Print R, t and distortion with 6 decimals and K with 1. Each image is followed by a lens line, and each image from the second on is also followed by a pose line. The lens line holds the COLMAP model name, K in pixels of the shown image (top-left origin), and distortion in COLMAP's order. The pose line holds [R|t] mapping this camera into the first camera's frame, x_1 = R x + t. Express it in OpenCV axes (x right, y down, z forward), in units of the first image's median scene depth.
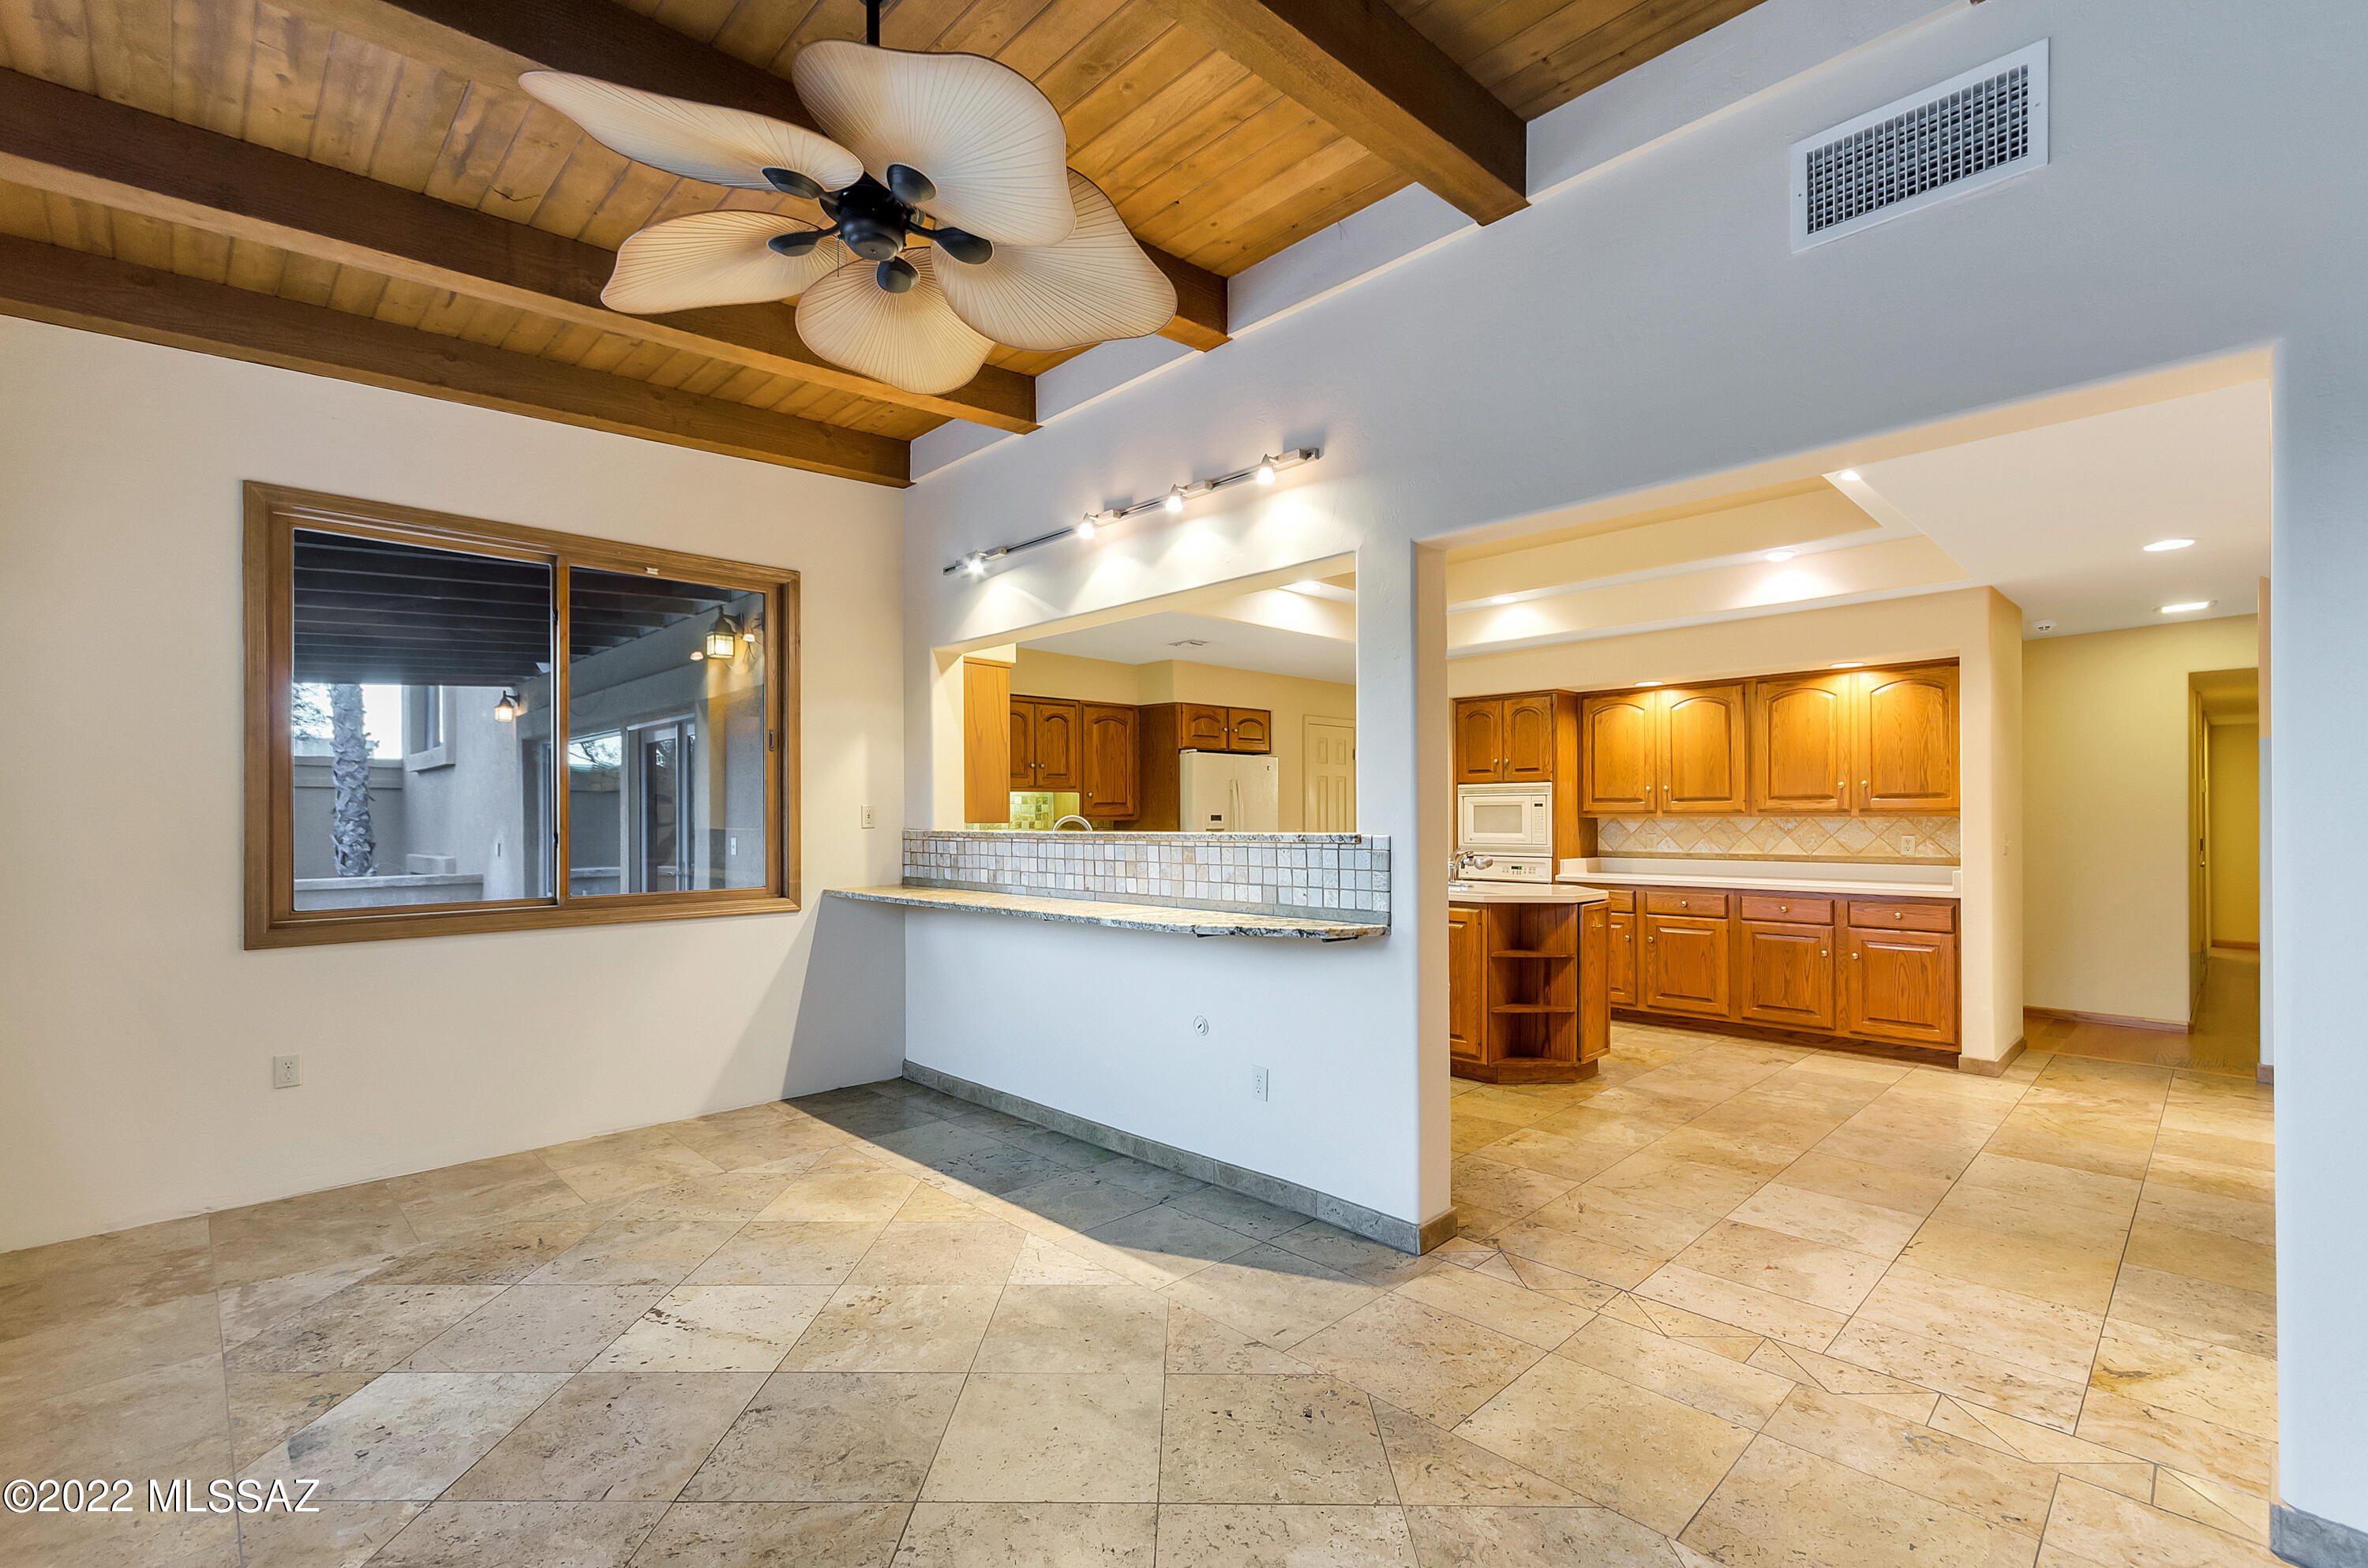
lens RADIAL K [[1034.5, 0, 1127.0], [0, 1034.5, 810.7], [0, 0, 1]] dist [0.001750, 0.000396]
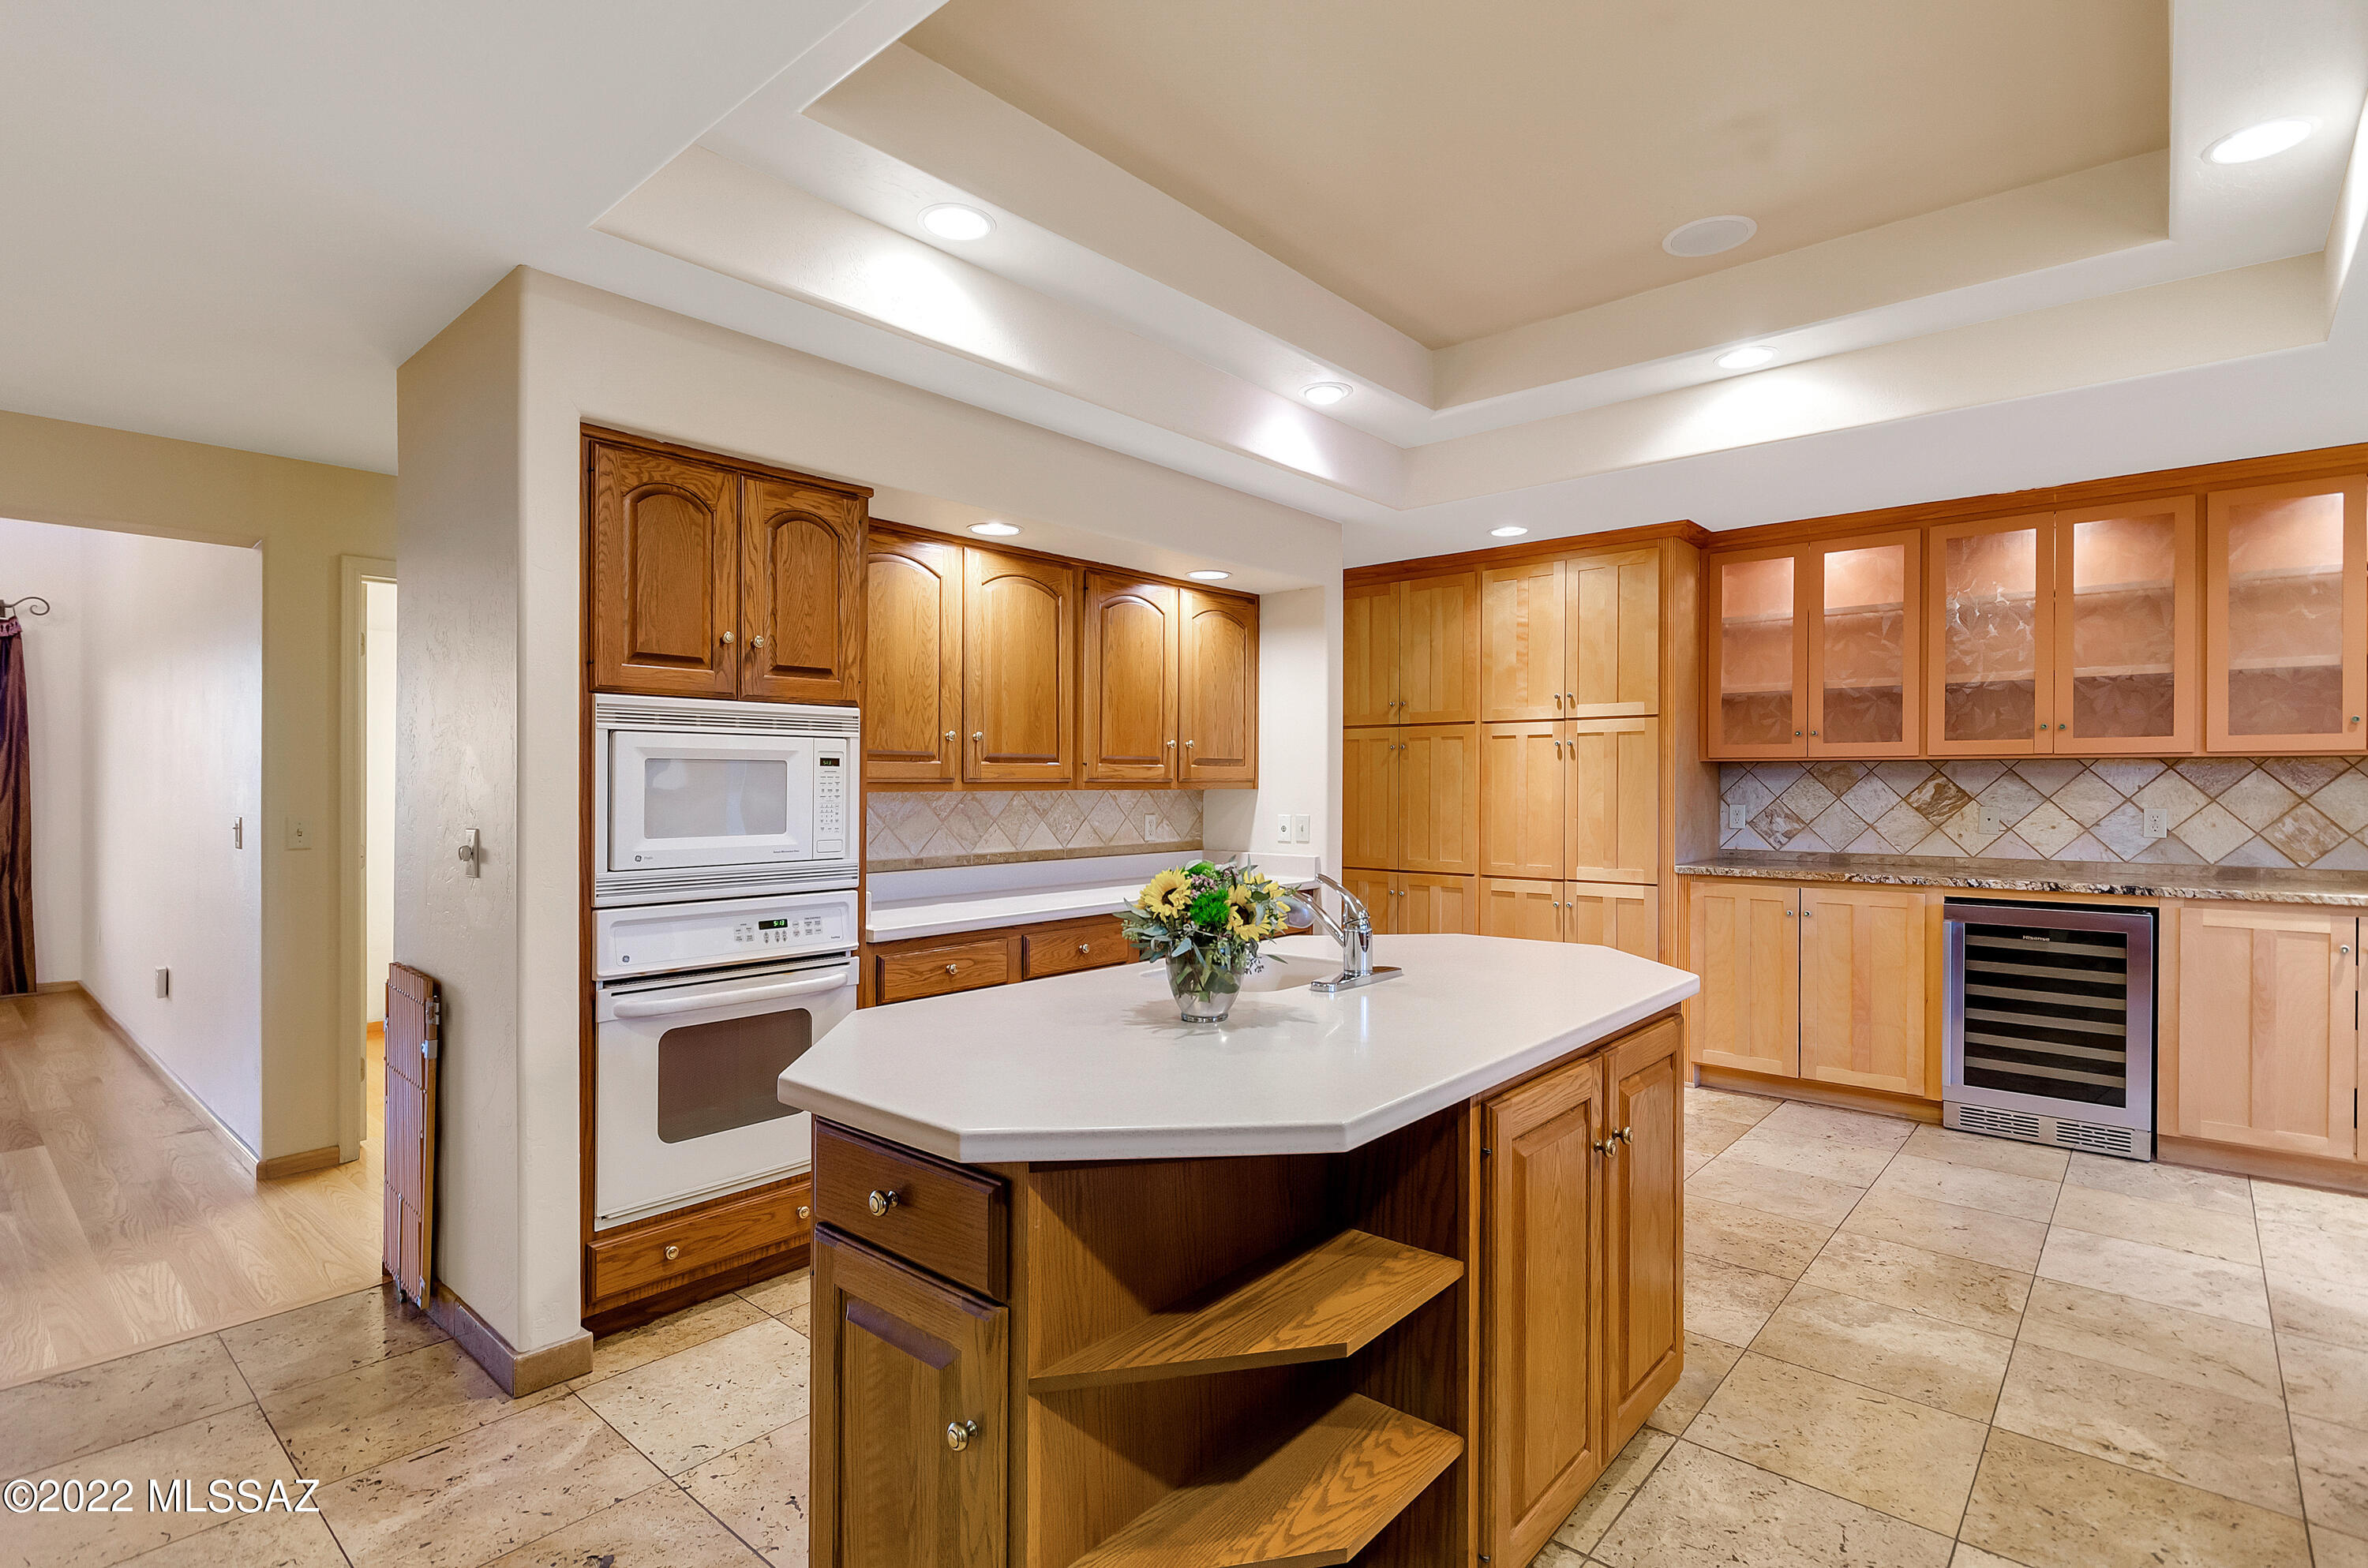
lens RADIAL K [[1129.2, 0, 1239.3], [0, 1129.2, 794.7], [0, 0, 1]] dist [0.001024, -0.006208]
pose [[-0.128386, -0.004121, 0.991716, -0.115736], [-0.003214, 0.999988, 0.003740, 0.009872], [-0.991719, -0.002707, -0.128398, 1.718549]]
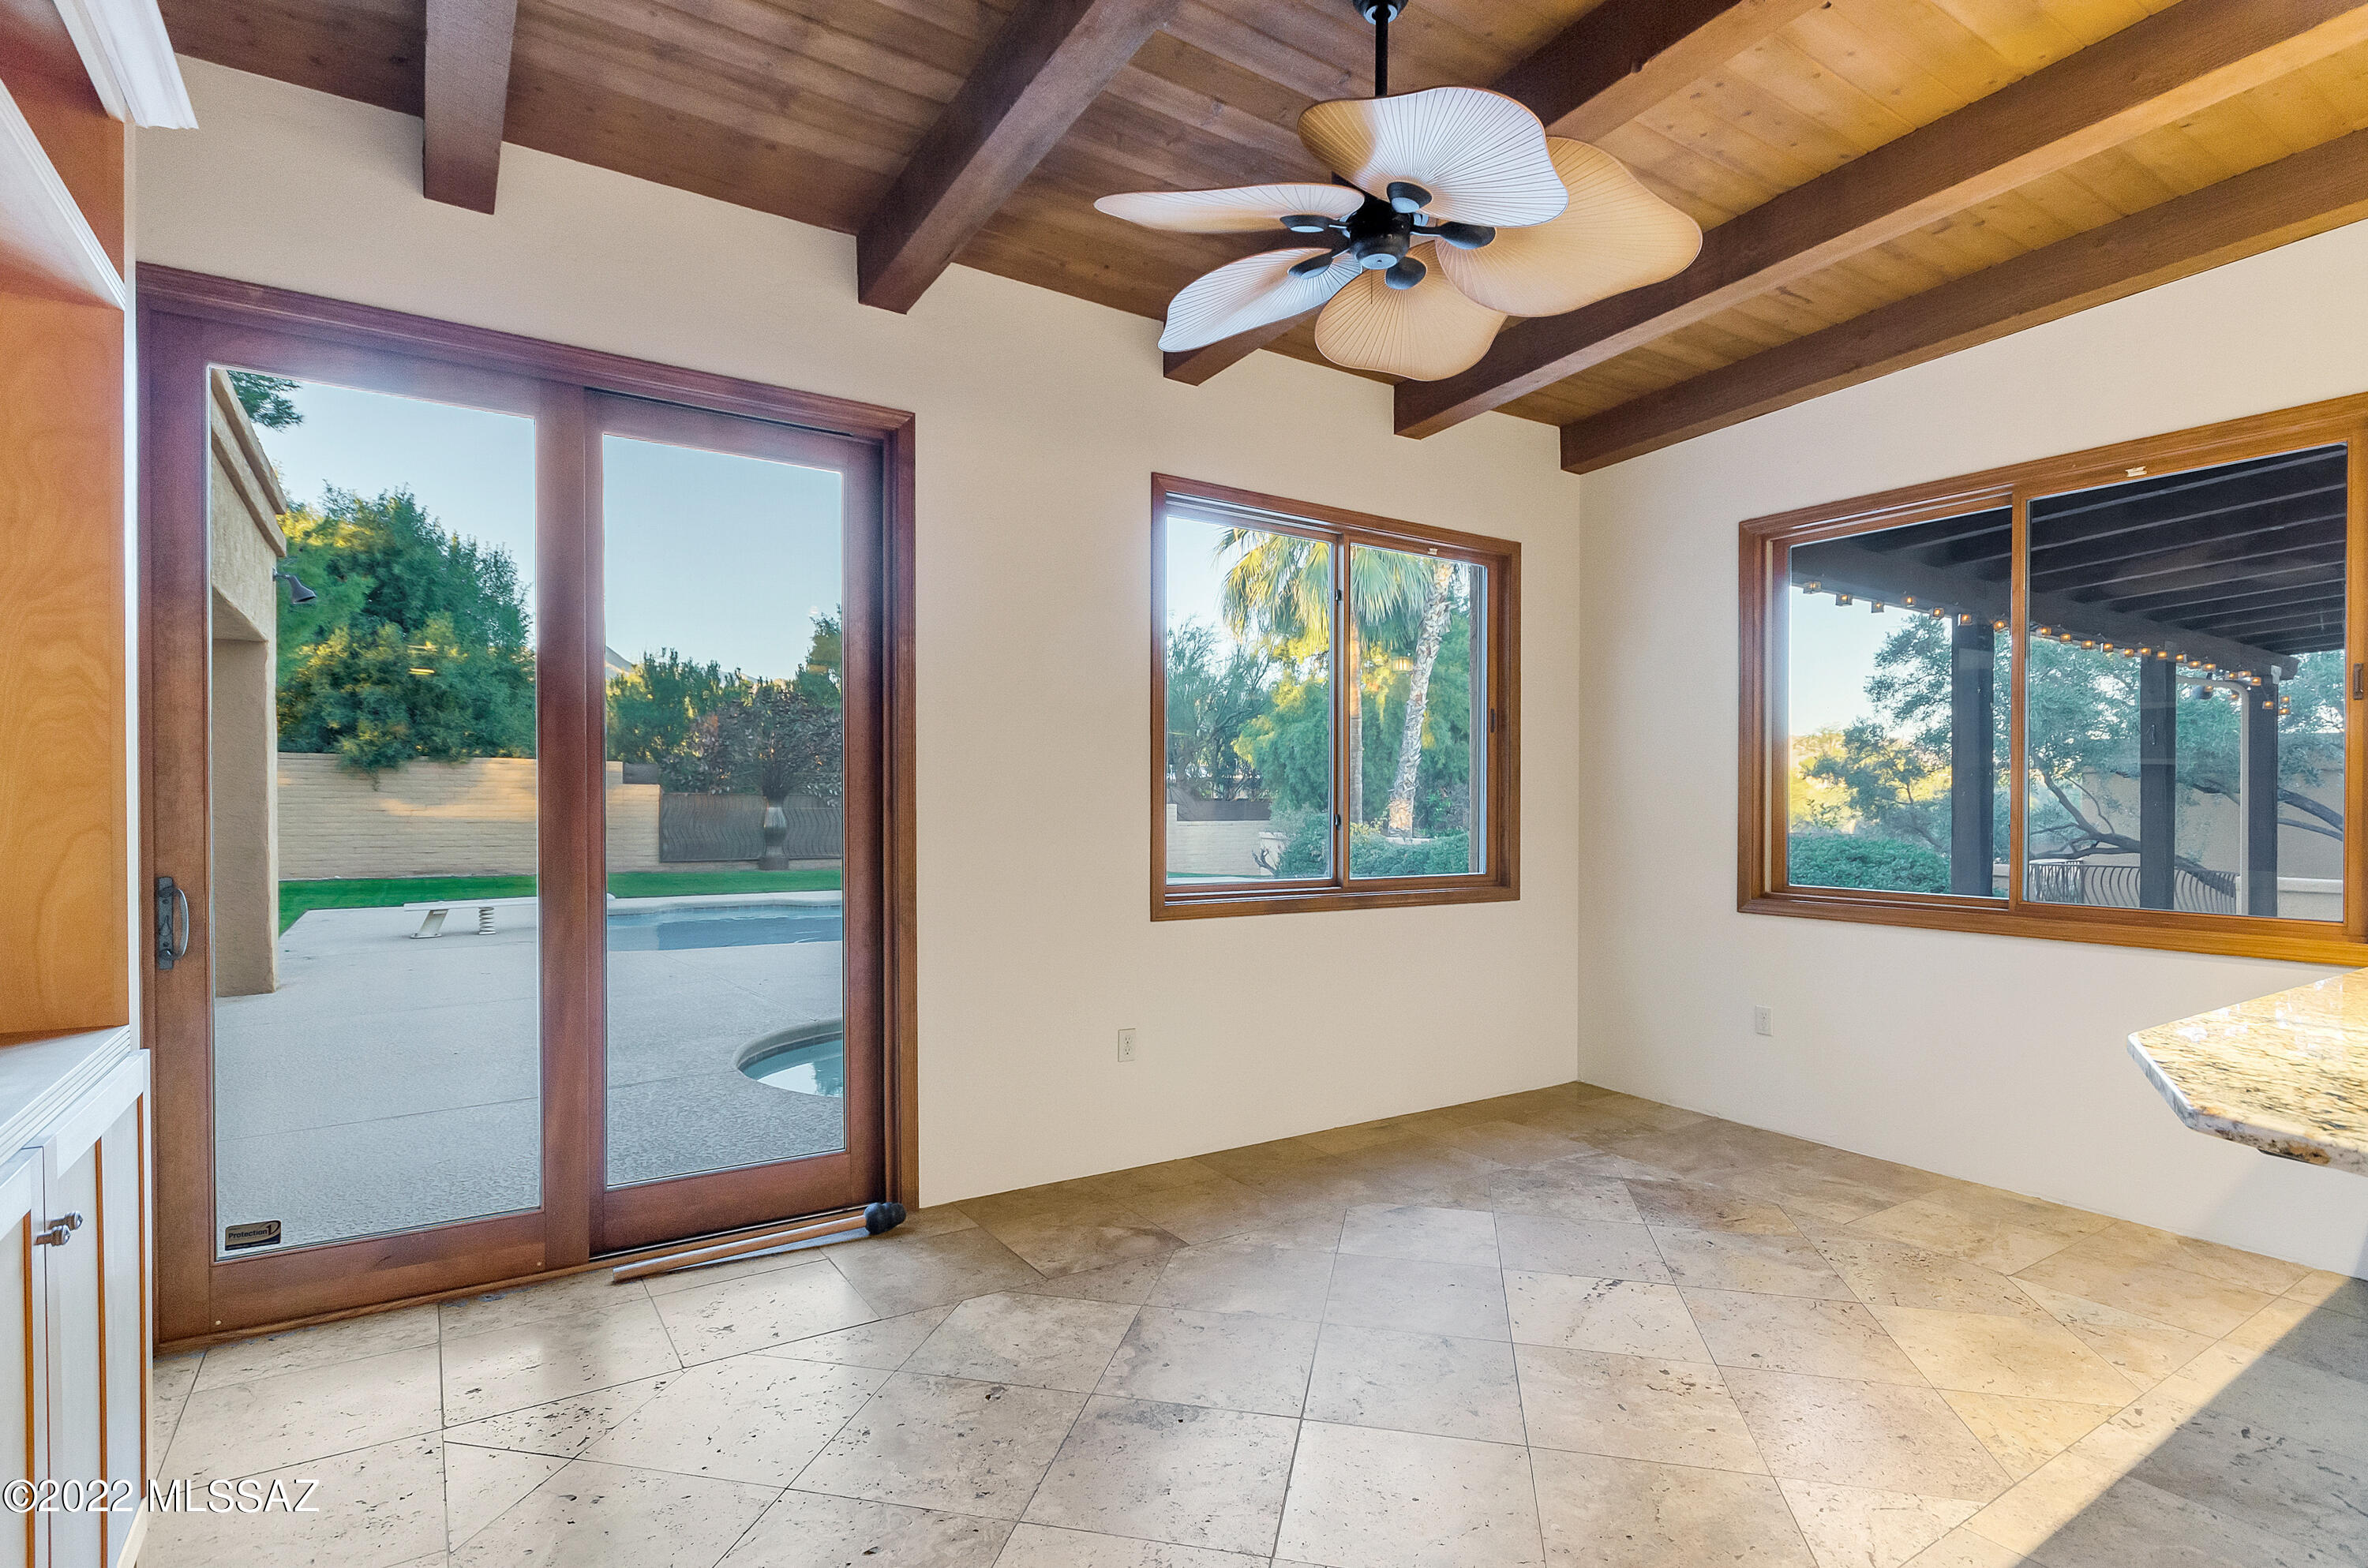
lens RADIAL K [[1186.1, 0, 1249.2], [0, 1186.1, 778.7], [0, 0, 1]] dist [-0.000972, -0.000622]
pose [[-0.139601, -0.014684, -0.990099, 0.582163], [-0.002512, 0.999892, -0.014475, 0.003733], [0.990205, 0.000466, -0.139622, 0.616273]]
